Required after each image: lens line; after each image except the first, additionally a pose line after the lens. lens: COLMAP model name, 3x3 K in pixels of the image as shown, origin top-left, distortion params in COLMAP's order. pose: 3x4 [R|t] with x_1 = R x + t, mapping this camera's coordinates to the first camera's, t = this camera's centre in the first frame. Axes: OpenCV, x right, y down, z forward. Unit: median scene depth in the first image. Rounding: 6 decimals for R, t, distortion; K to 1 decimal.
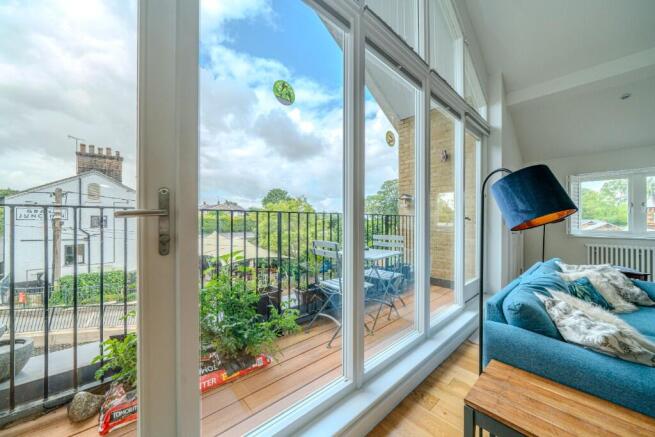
lens RADIAL K [[227.7, 0, 323.5], [0, 227.7, 220.7], [0, 0, 1]] dist [-0.002564, -0.000372]
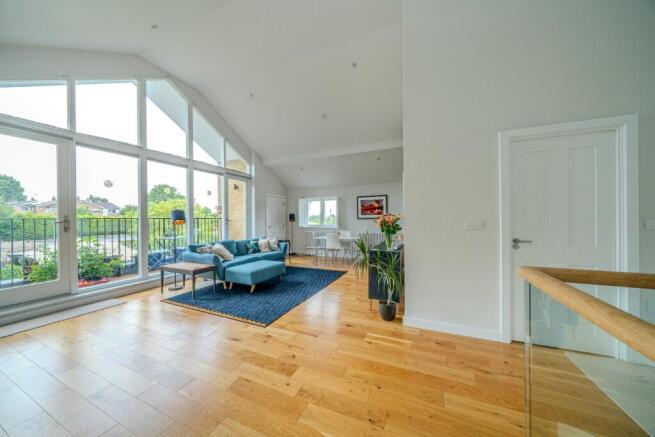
lens RADIAL K [[227.7, 0, 316.4], [0, 227.7, 219.0], [0, 0, 1]] dist [-0.002564, -0.000372]
pose [[0.928873, -0.007578, 0.370321, 0.500513], [0.008185, 0.999967, -0.000068, -0.011982], [-0.370308, 0.003094, 0.928904, -1.127794]]
